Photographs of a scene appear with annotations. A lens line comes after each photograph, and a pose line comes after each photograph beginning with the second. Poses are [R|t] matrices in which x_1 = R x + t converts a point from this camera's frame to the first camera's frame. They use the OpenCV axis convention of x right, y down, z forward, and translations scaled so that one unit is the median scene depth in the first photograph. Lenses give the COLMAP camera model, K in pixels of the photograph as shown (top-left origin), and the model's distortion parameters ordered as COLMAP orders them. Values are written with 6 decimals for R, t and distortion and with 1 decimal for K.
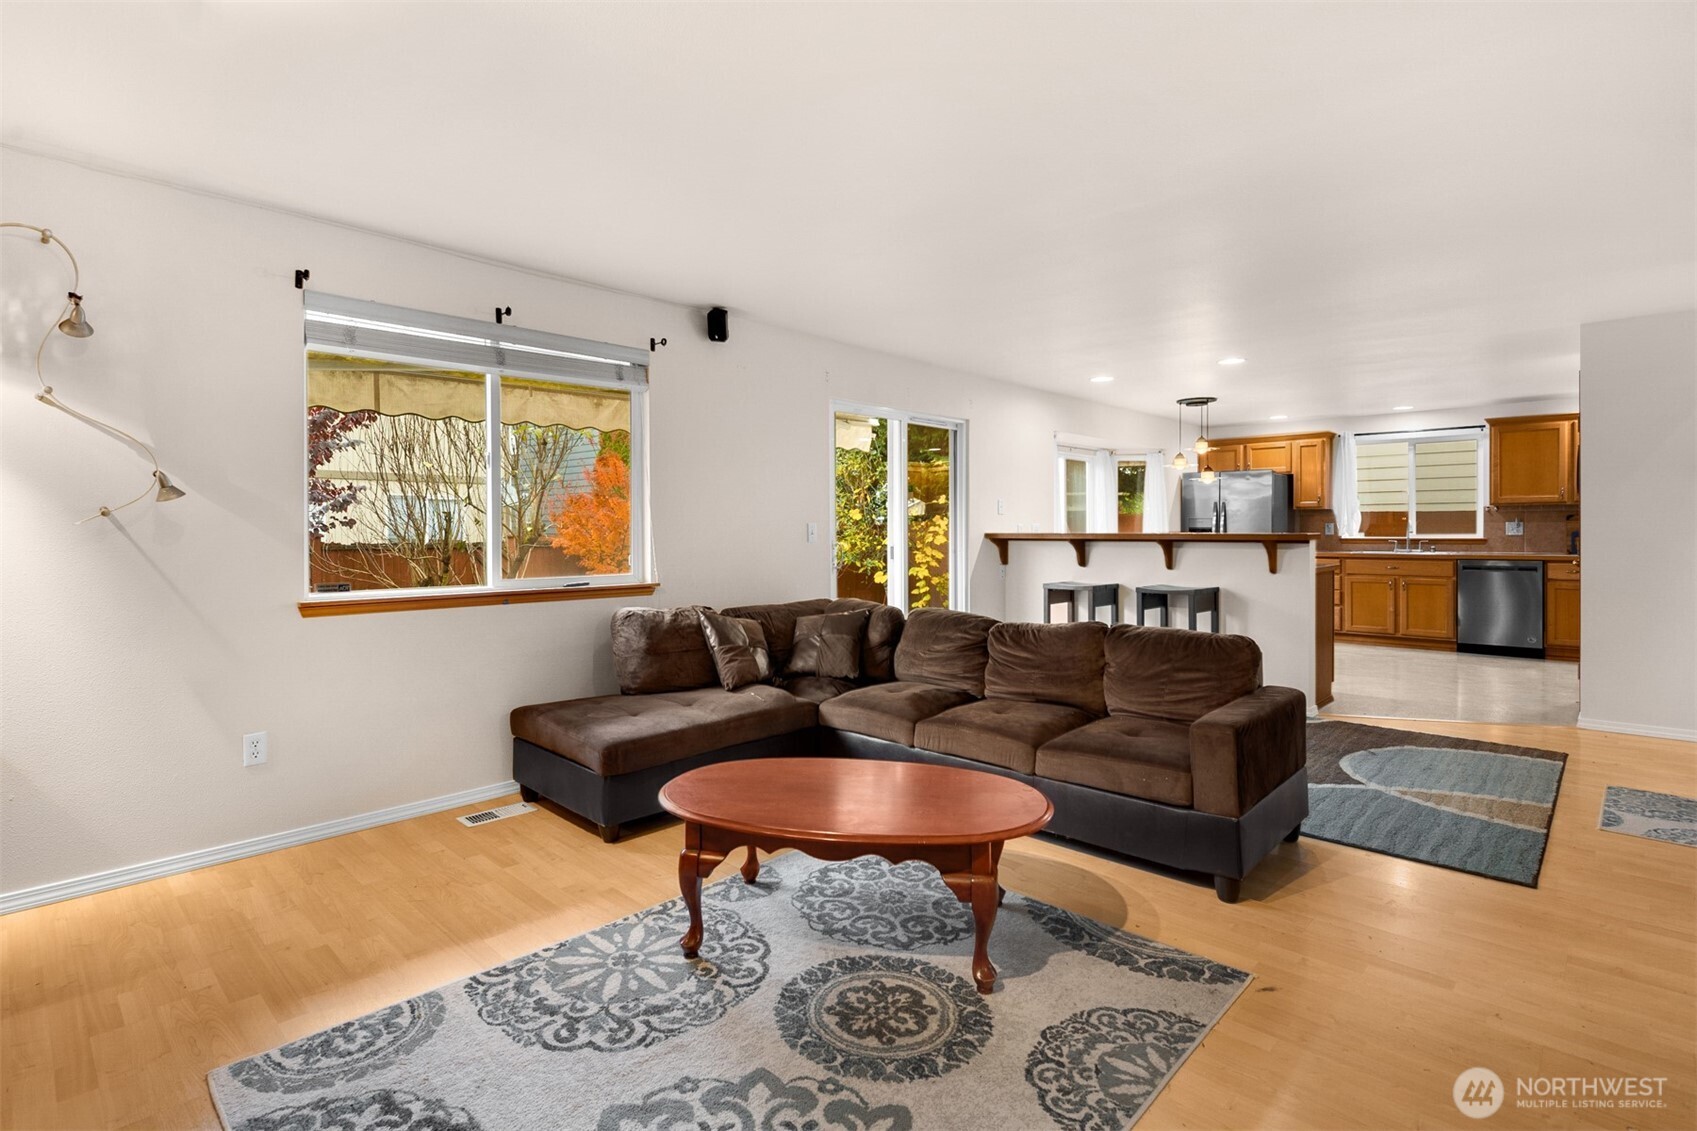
lens RADIAL K [[817.2, 0, 845.1], [0, 817.2, 534.3], [0, 0, 1]] dist [0.000619, -0.000107]
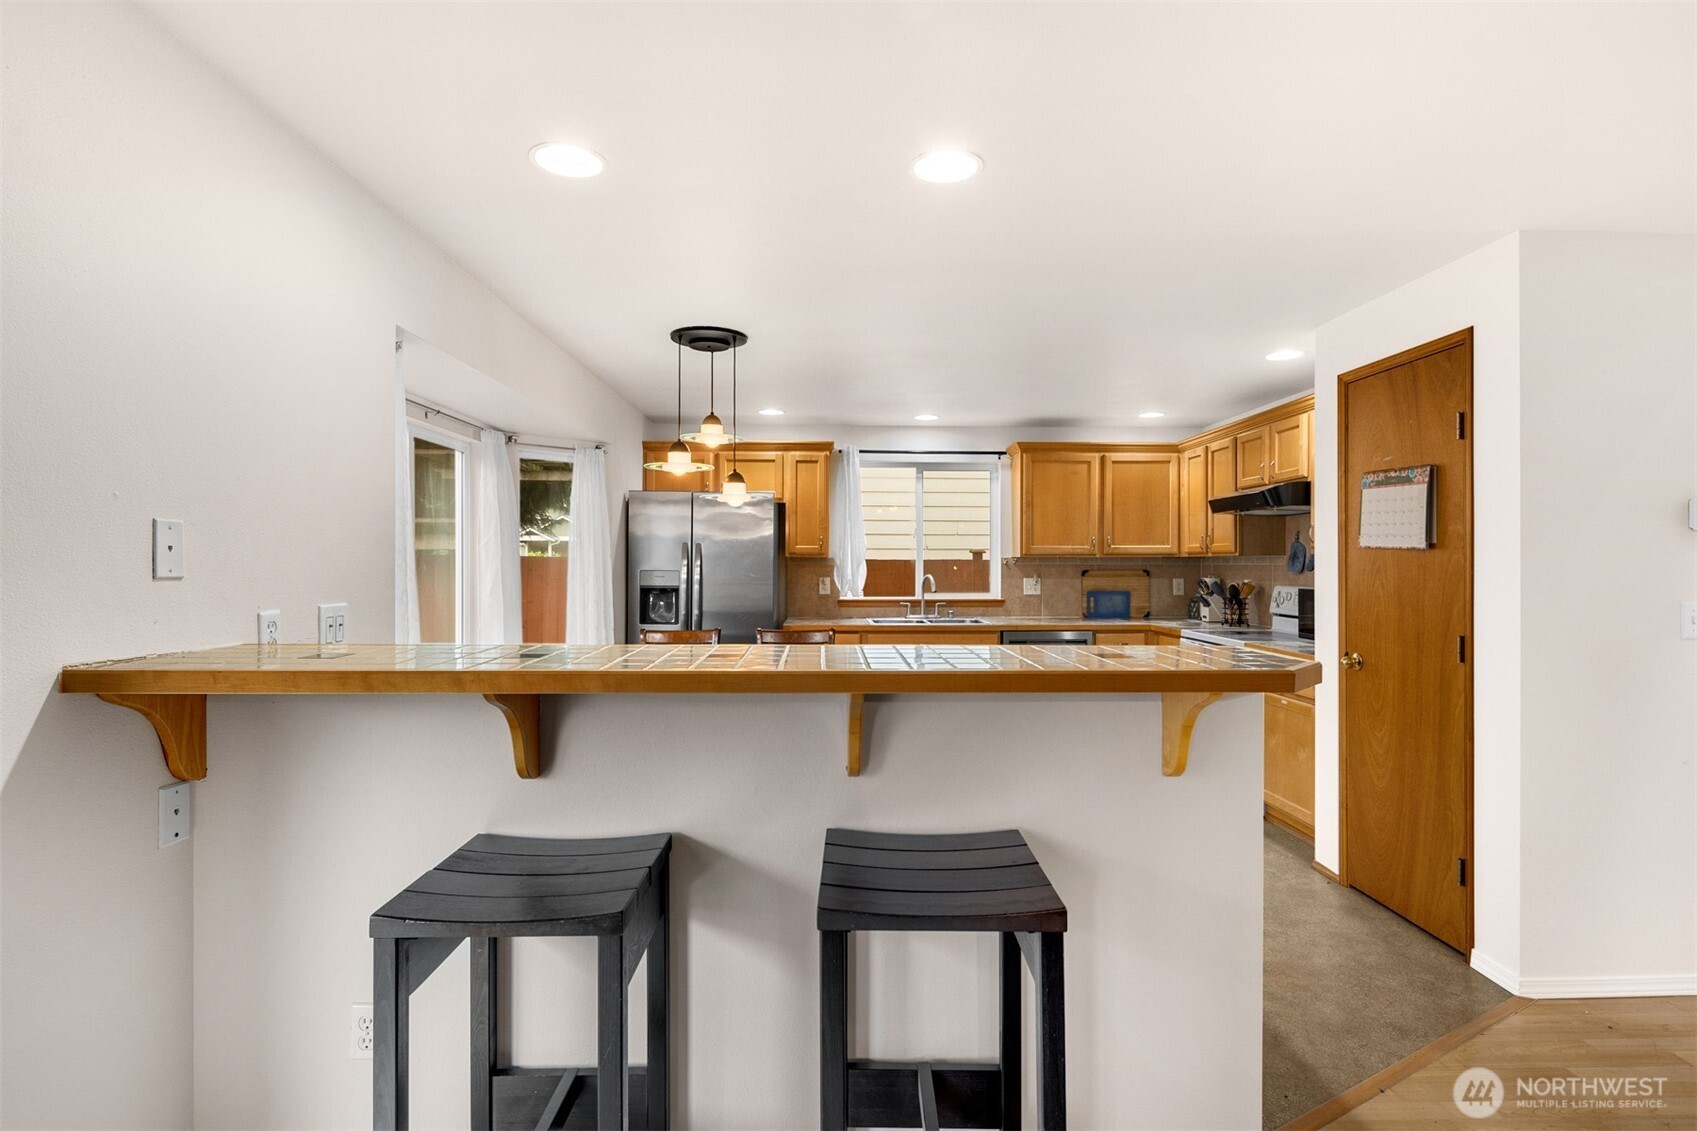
lens RADIAL K [[820.4, 0, 844.7], [0, 820.4, 560.5], [0, 0, 1]] dist [-0.001523, -0.000469]
pose [[0.706934, 0.008621, 0.707227, 0.130532], [-0.000643, 0.999933, -0.011546, -0.022247], [-0.707279, 0.007707, 0.706892, 0.558473]]
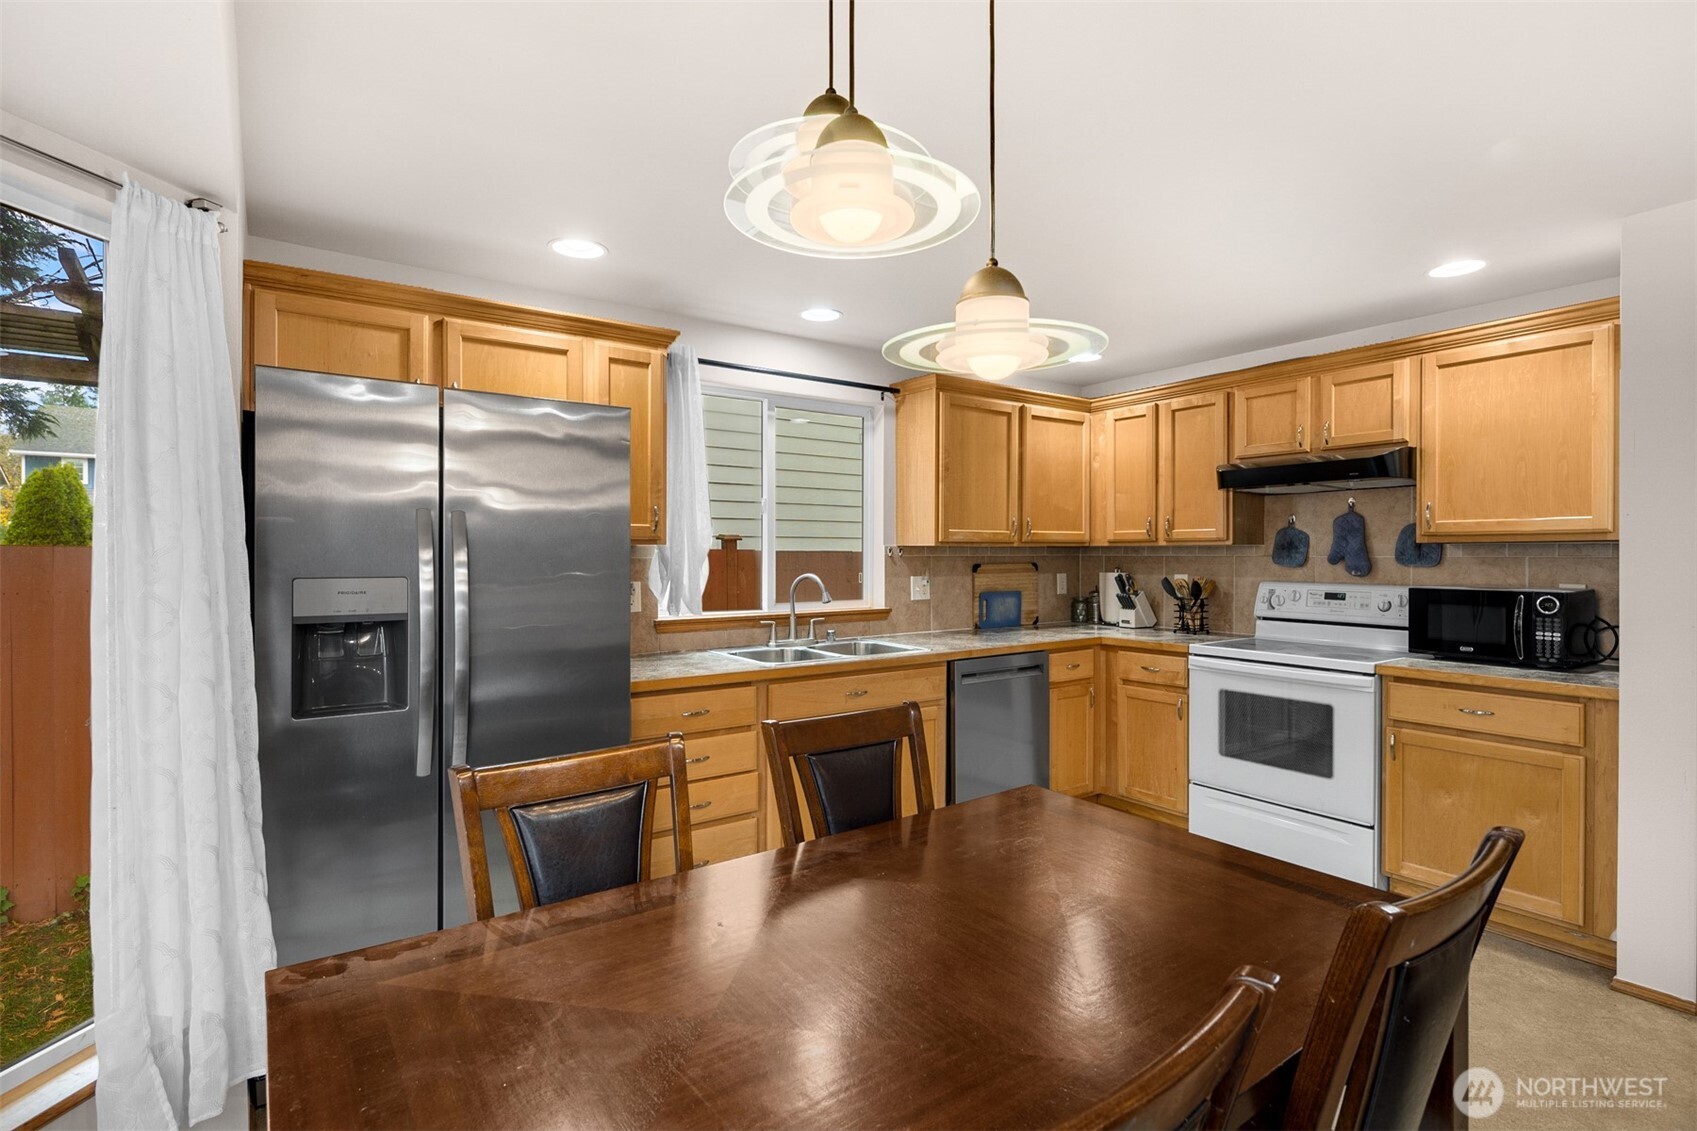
lens RADIAL K [[820.4, 0, 844.7], [0, 820.4, 560.5], [0, 0, 1]] dist [-0.001523, -0.000469]
pose [[0.192586, -0.003941, 0.981272, 0.265781], [0.006093, 0.999977, 0.002820, -0.026811], [-0.981261, 0.005436, 0.192605, 0.925395]]
